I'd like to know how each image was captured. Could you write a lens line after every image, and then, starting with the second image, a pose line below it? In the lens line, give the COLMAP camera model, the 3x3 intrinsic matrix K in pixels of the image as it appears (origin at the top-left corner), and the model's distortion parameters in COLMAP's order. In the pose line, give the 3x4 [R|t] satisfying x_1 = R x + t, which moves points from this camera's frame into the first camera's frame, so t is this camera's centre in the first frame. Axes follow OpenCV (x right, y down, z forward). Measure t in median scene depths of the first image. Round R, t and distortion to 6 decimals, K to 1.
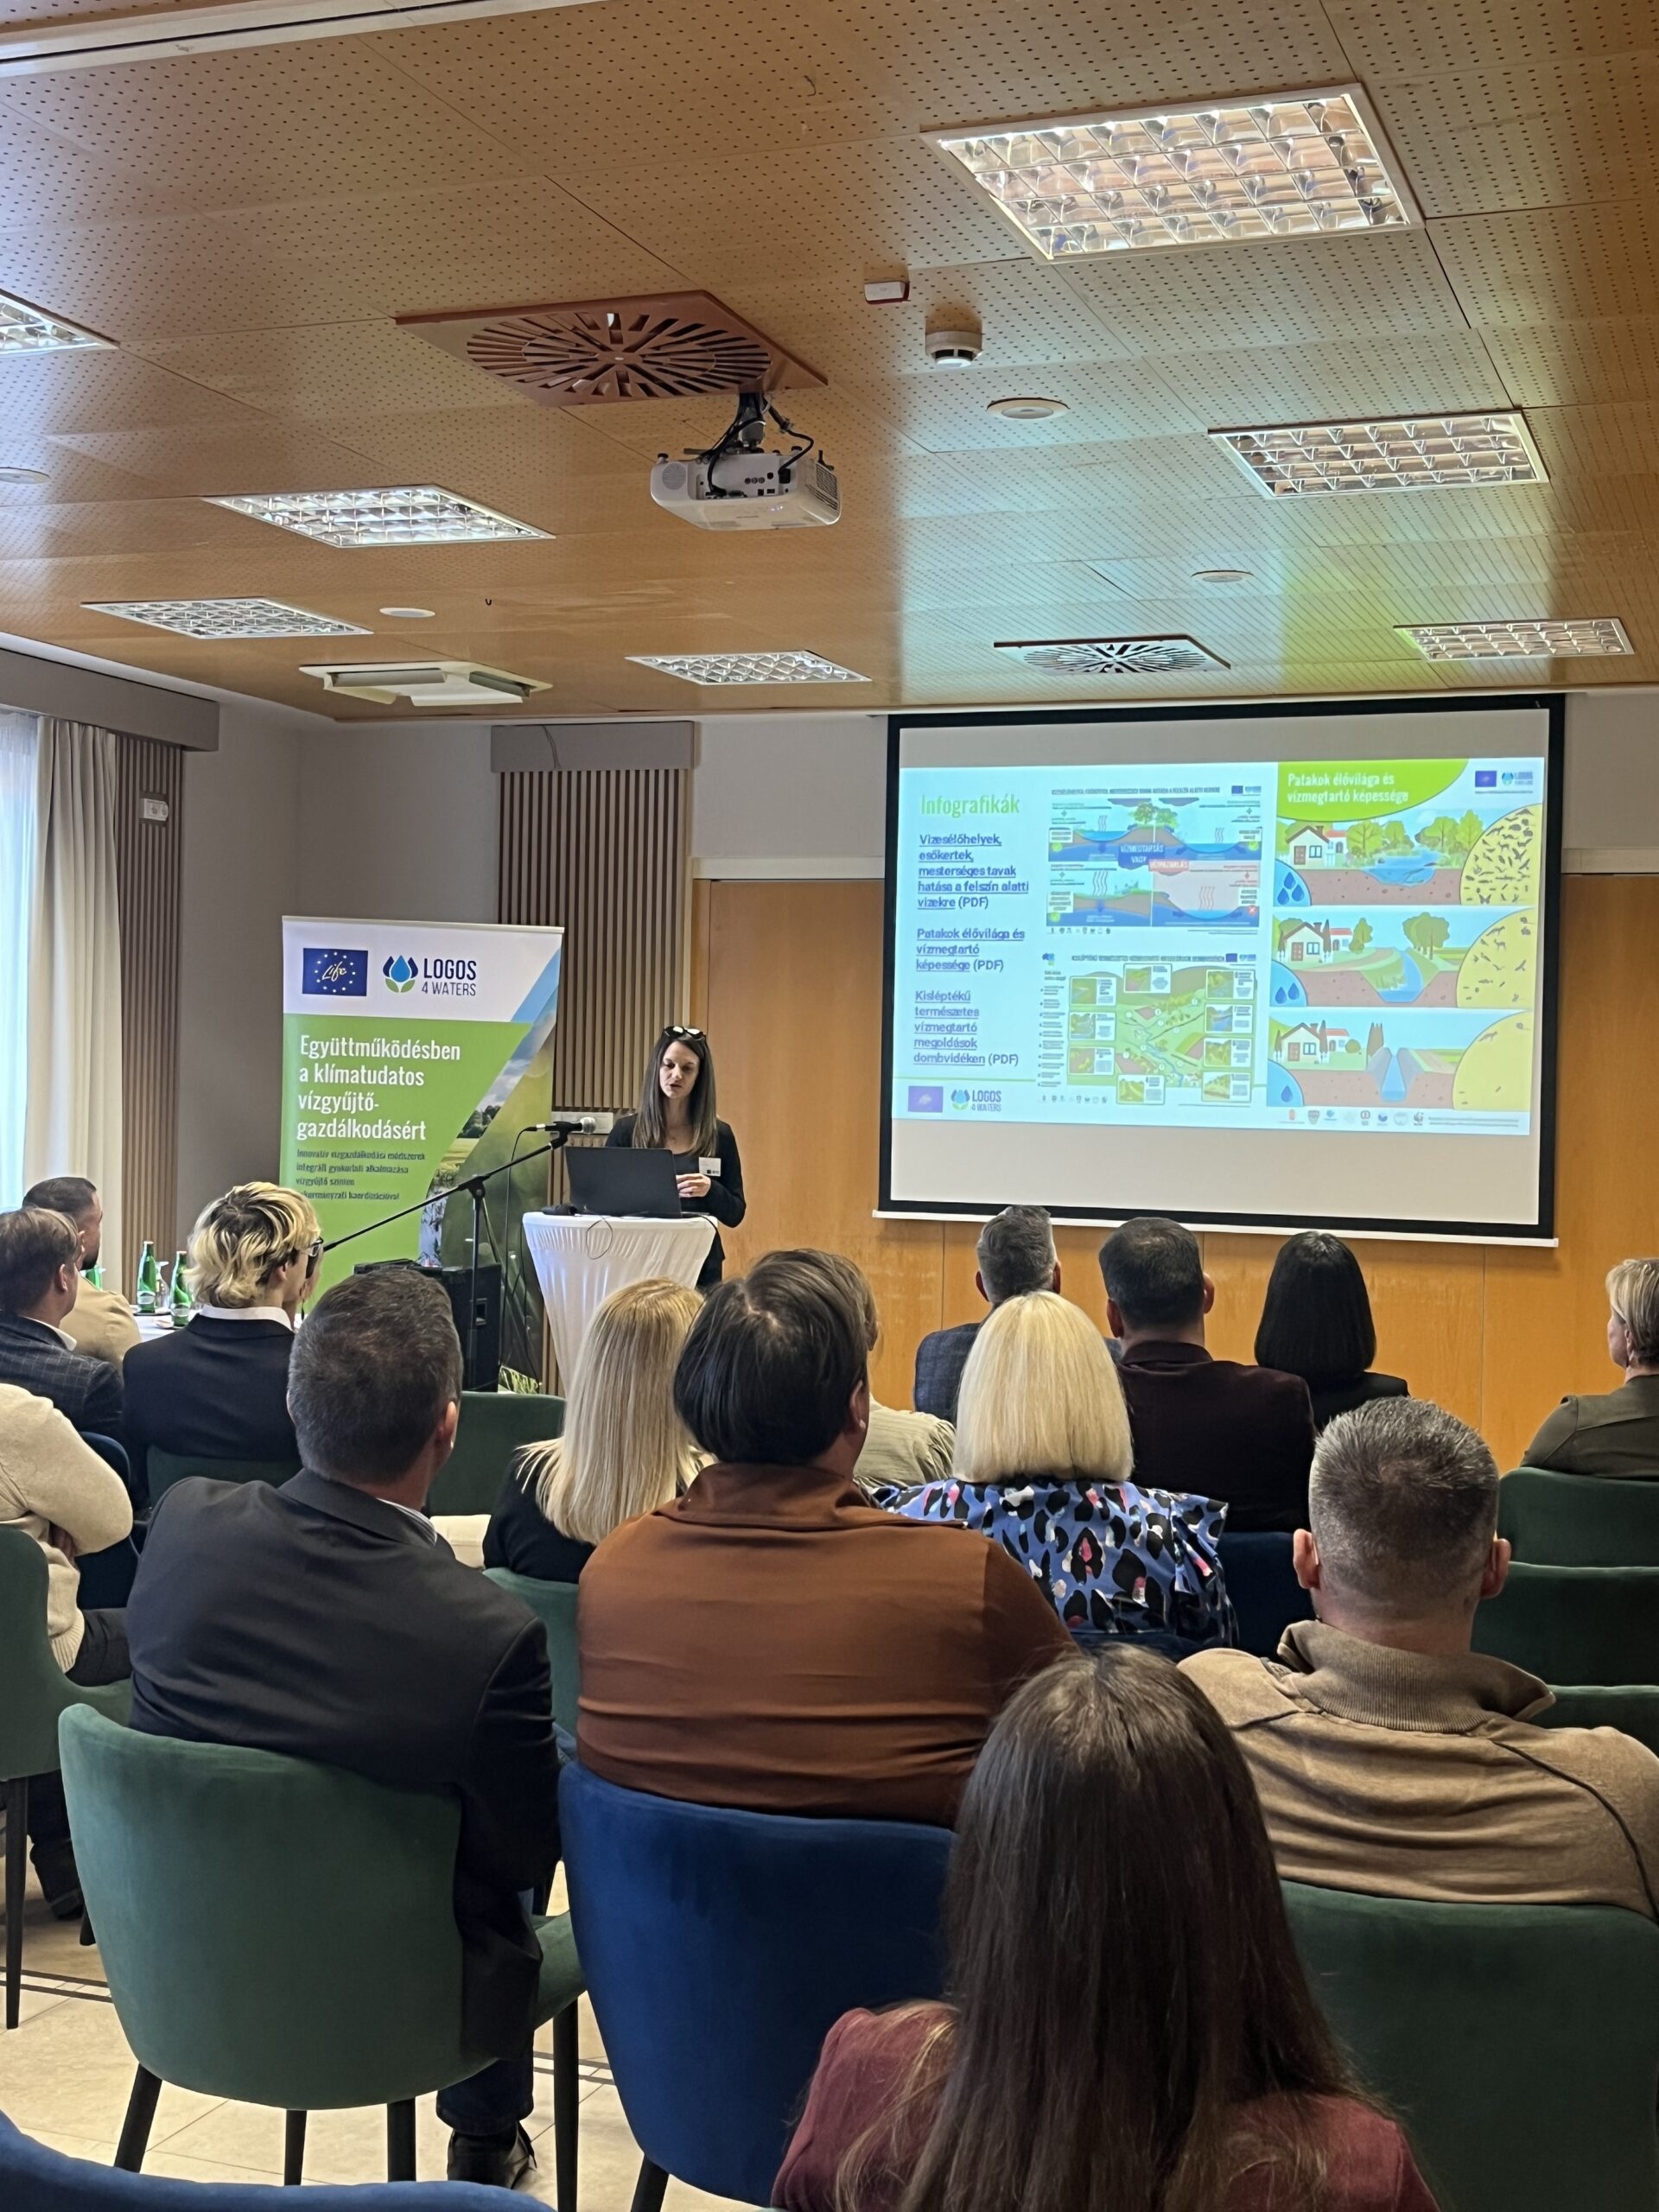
lens RADIAL K [[2667.1, 0, 829.7], [0, 2667.1, 1110.4], [0, 0, 1]] dist [0.057961, 0.000000]
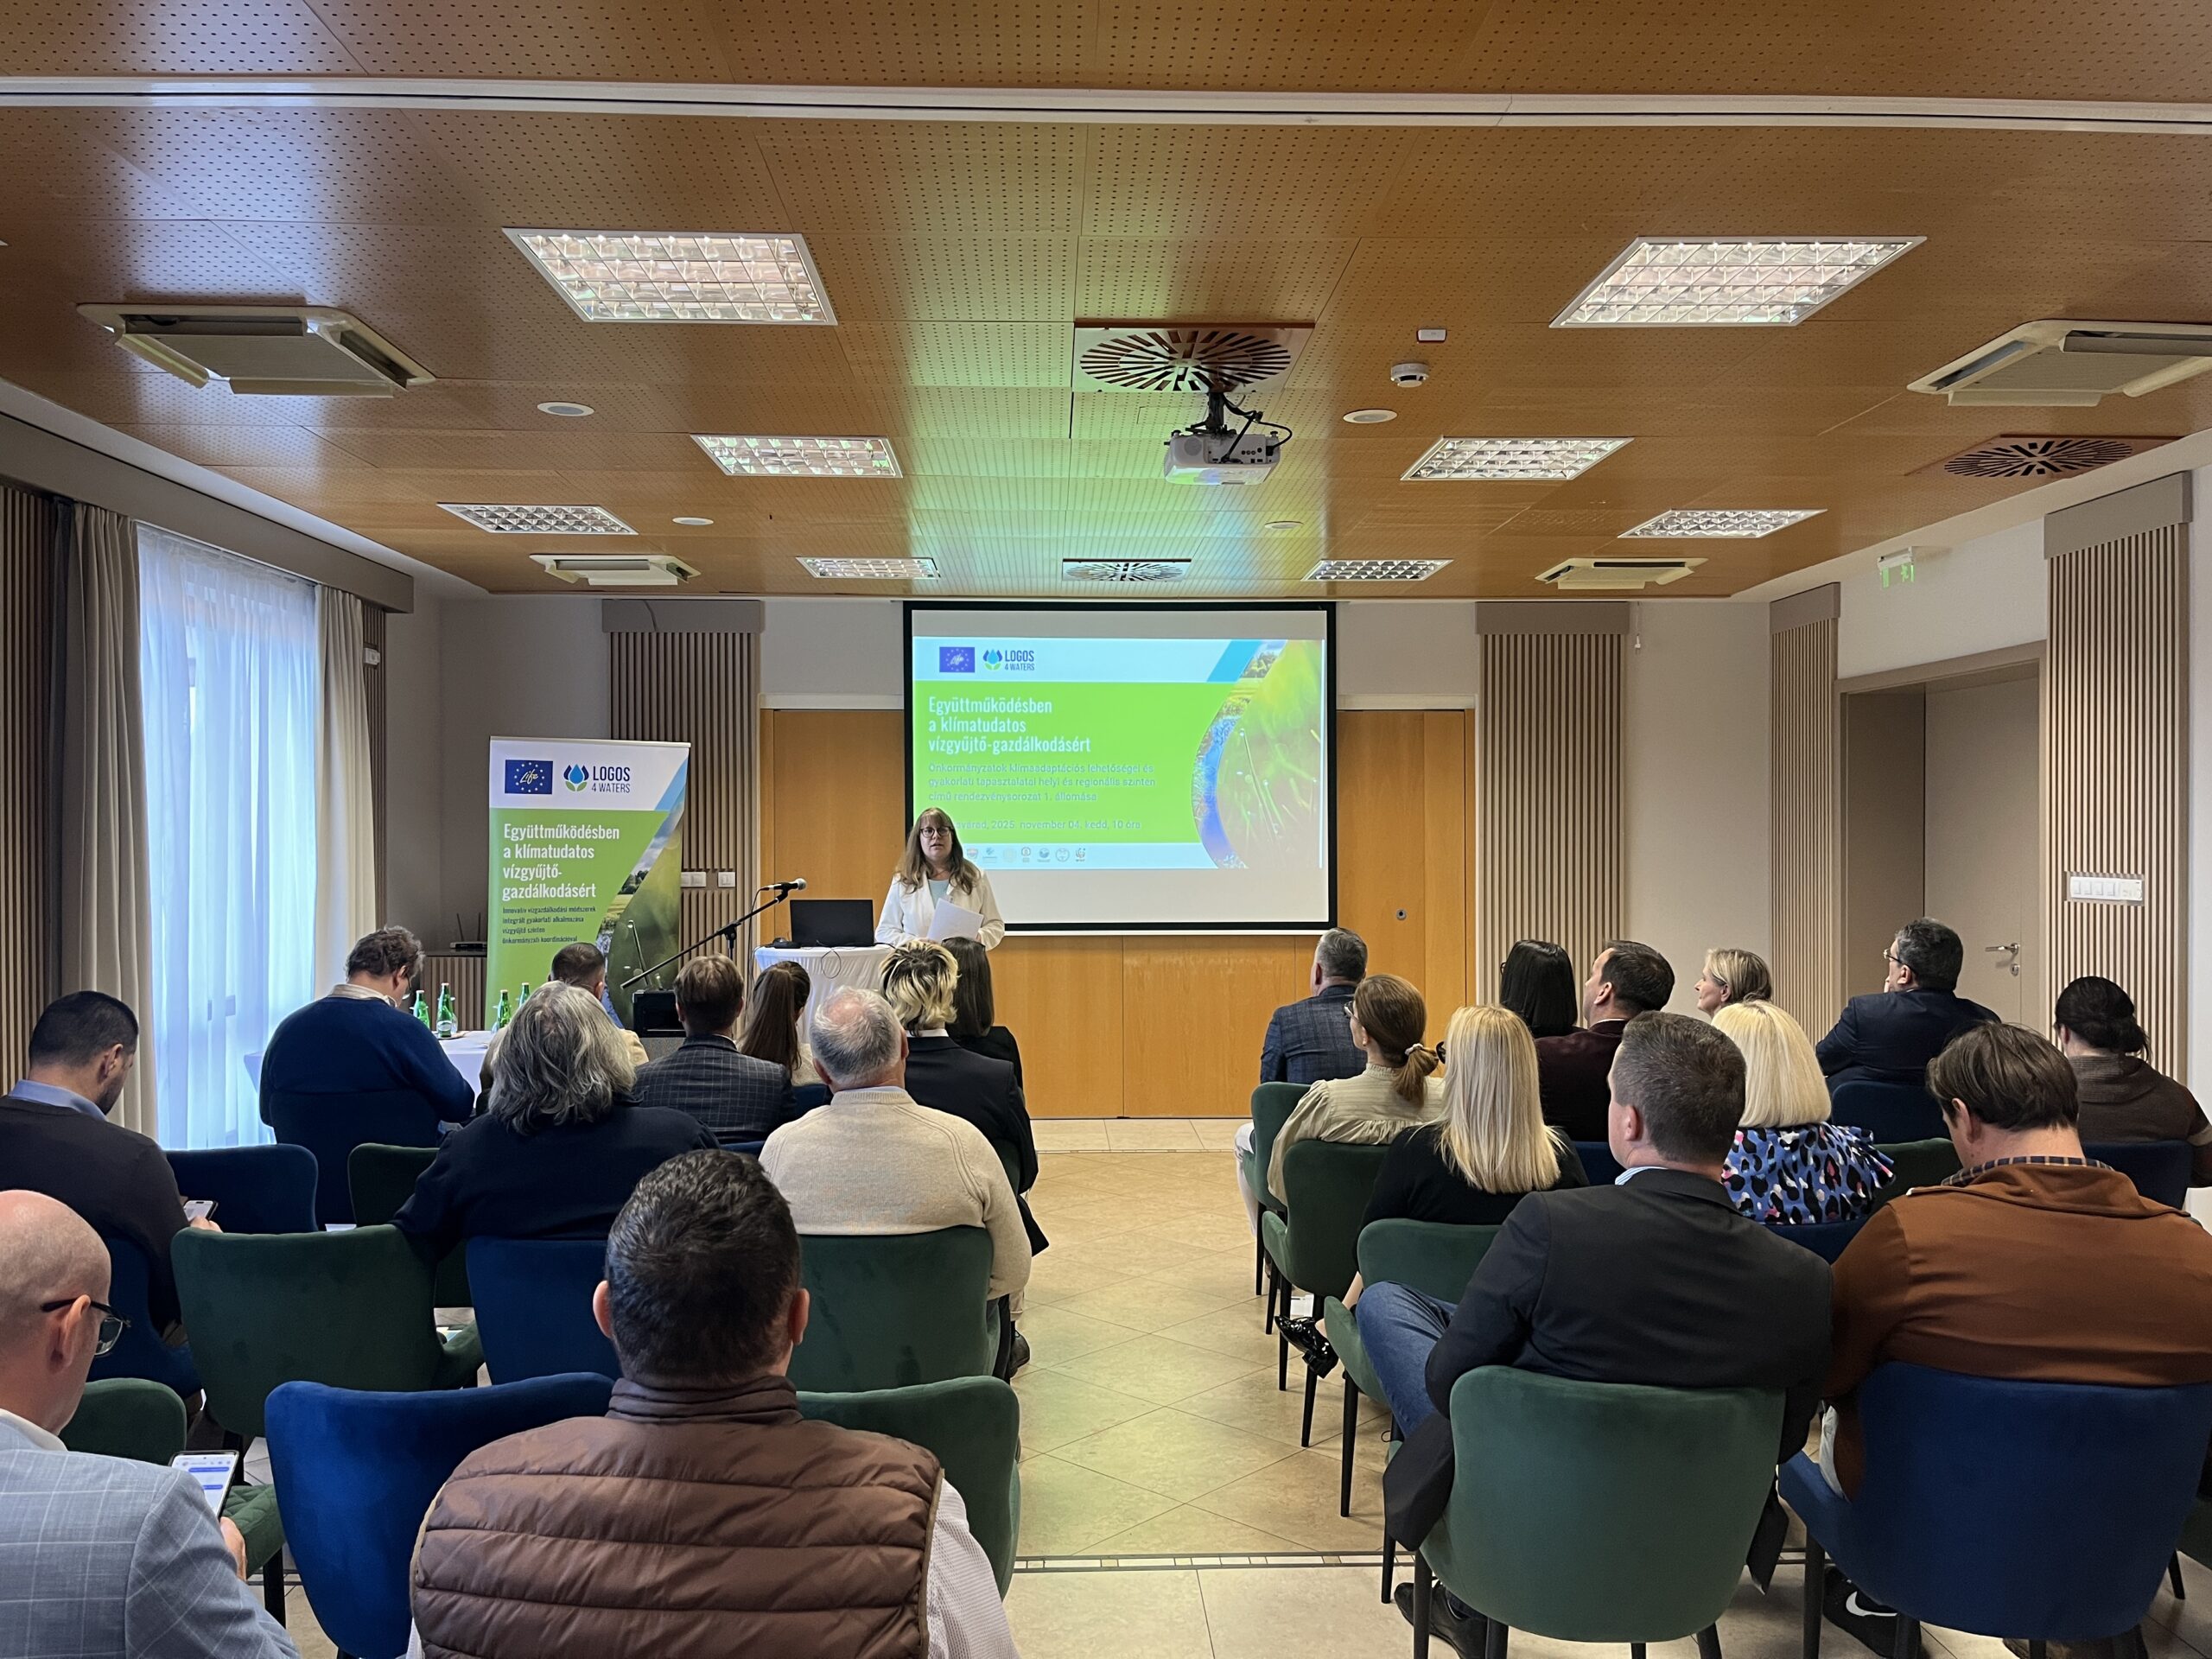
lens RADIAL K [[1655.0, 0, 1107.7], [0, 1655.0, 839.8], [0, 0, 1]] dist [0.039156, -0.002005]
pose [[0.921346, -0.026990, 0.387805, -0.251651], [0.027545, 0.999612, 0.004129, -0.015586], [-0.387766, 0.006878, 0.921732, 0.104453]]
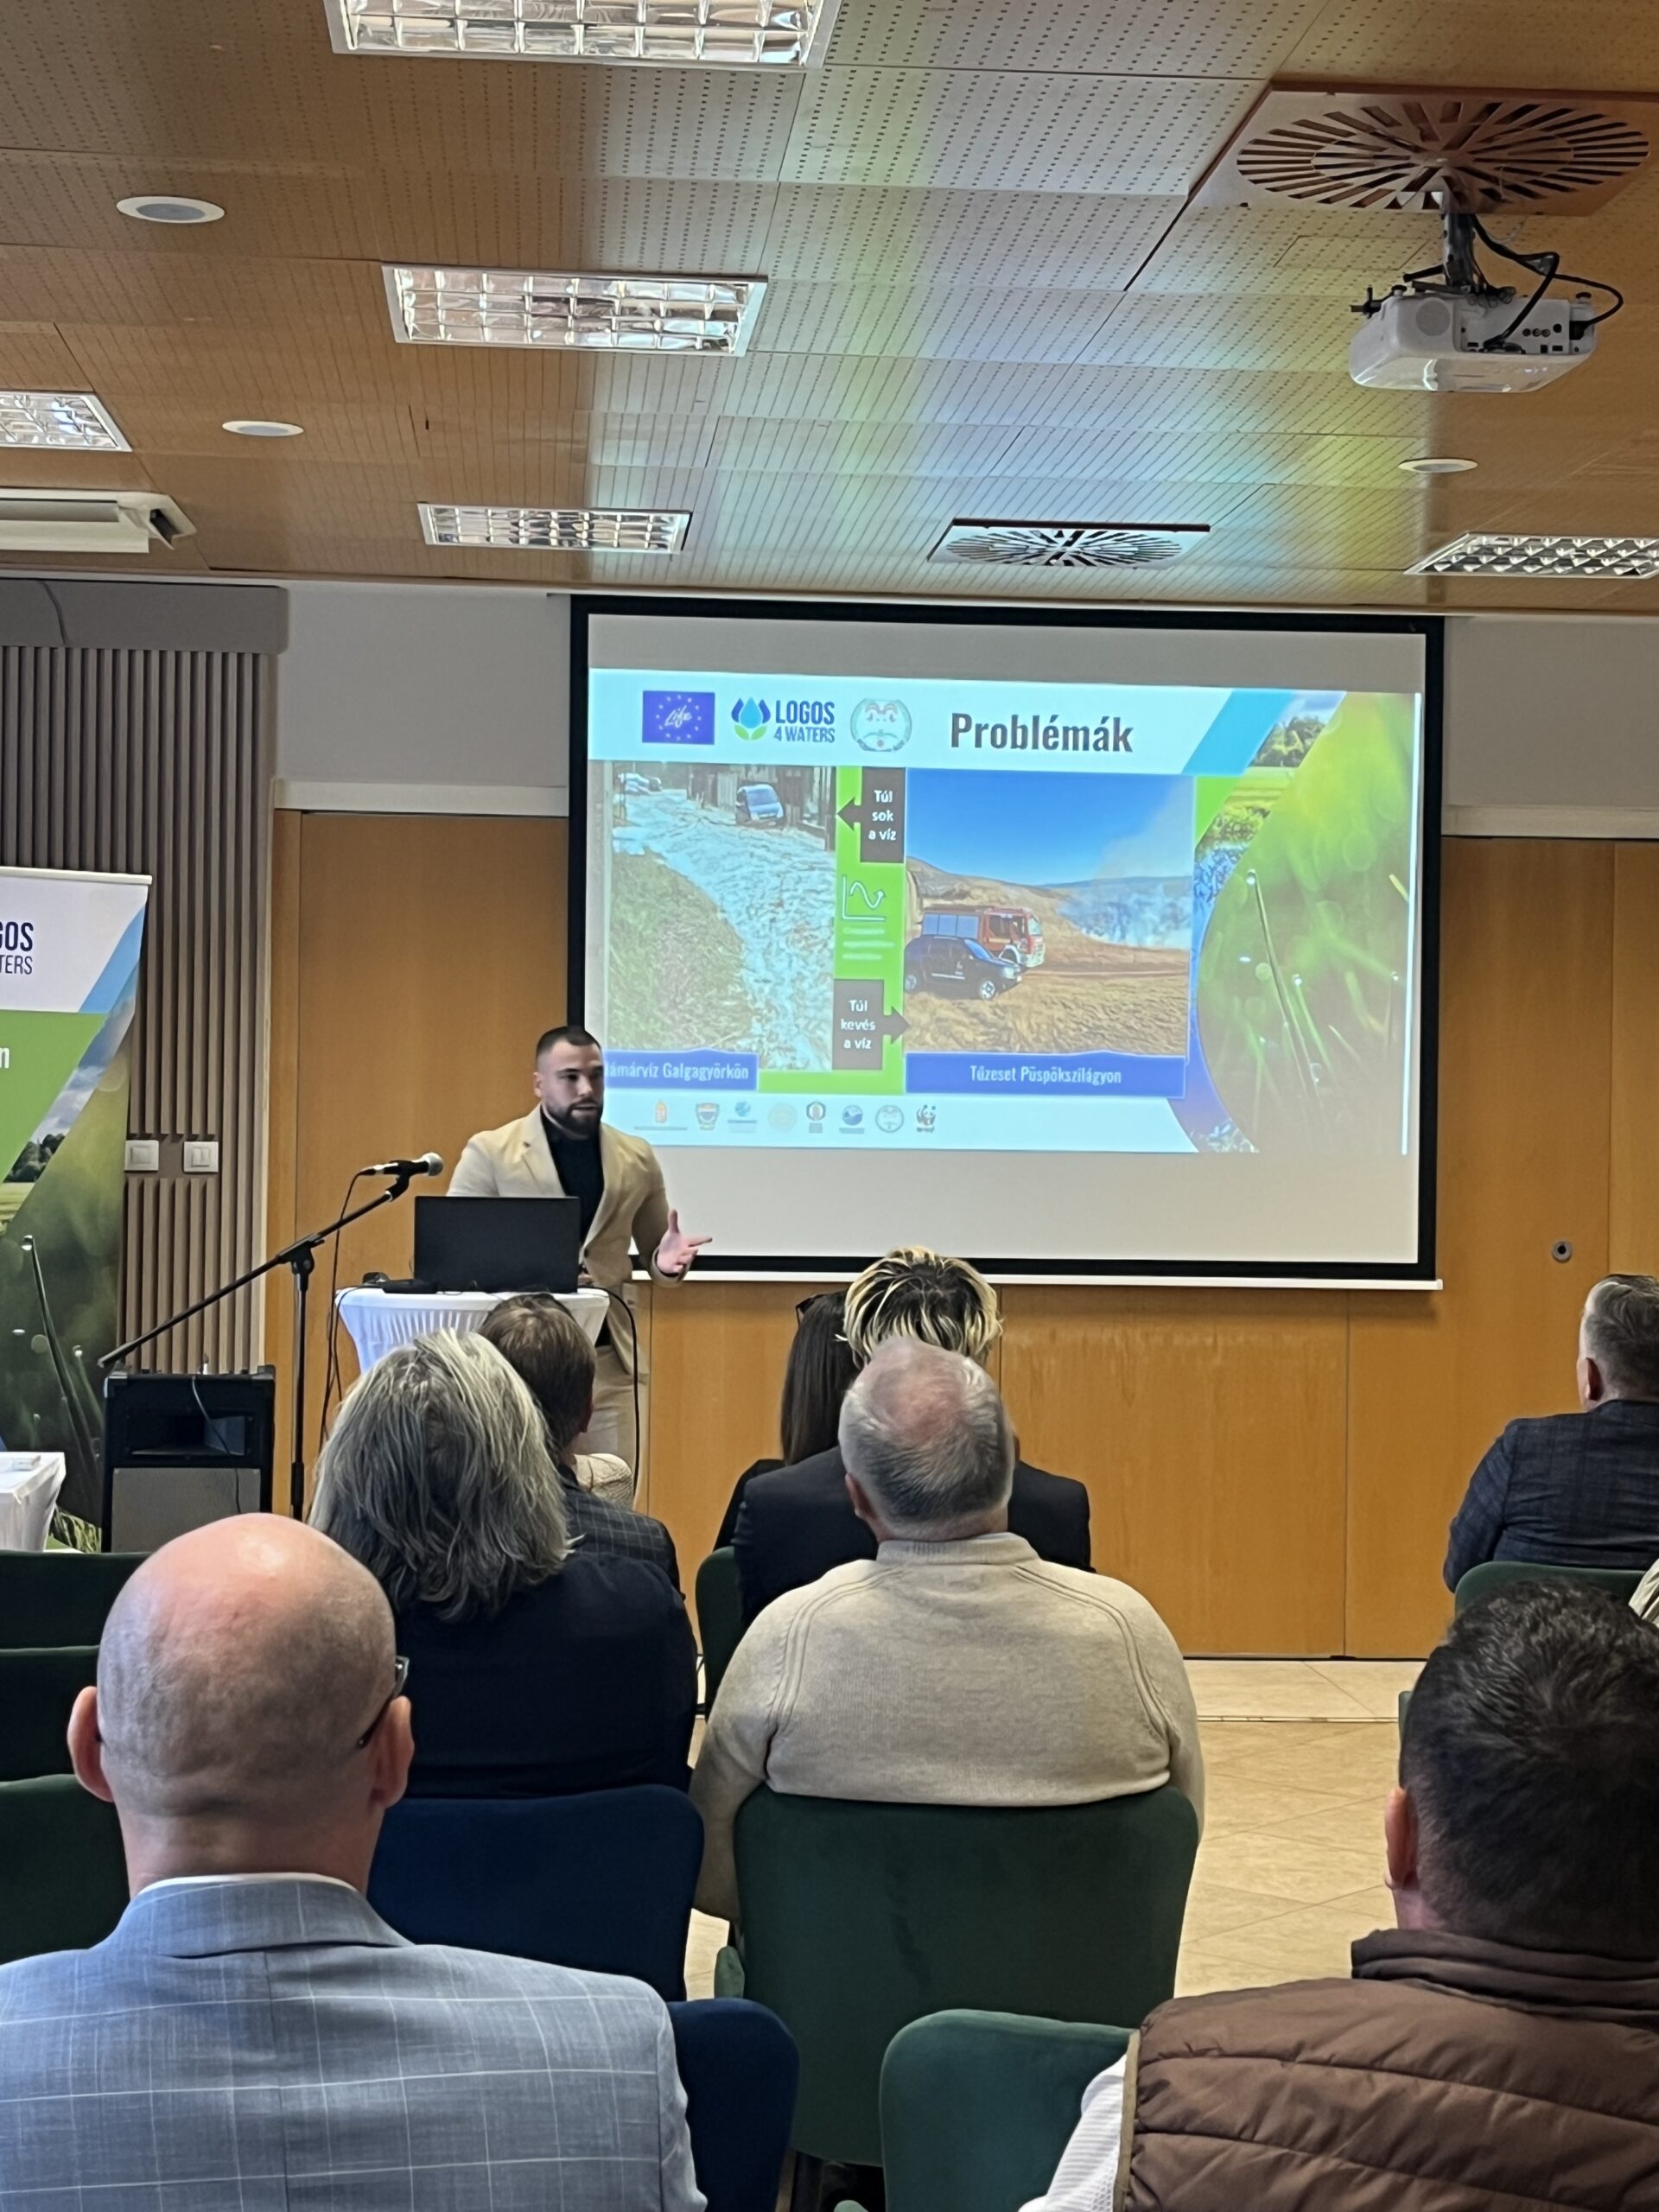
lens RADIAL K [[3543.1, 0, 814.7], [0, 3543.1, 1118.9], [0, 0, 1]] dist [0.077352, 0.000000]
pose [[0.905190, -0.012225, 0.424832, -0.355179], [0.009509, 0.999919, 0.008512, -0.012221], [-0.424902, -0.003666, 0.905232, 0.091743]]
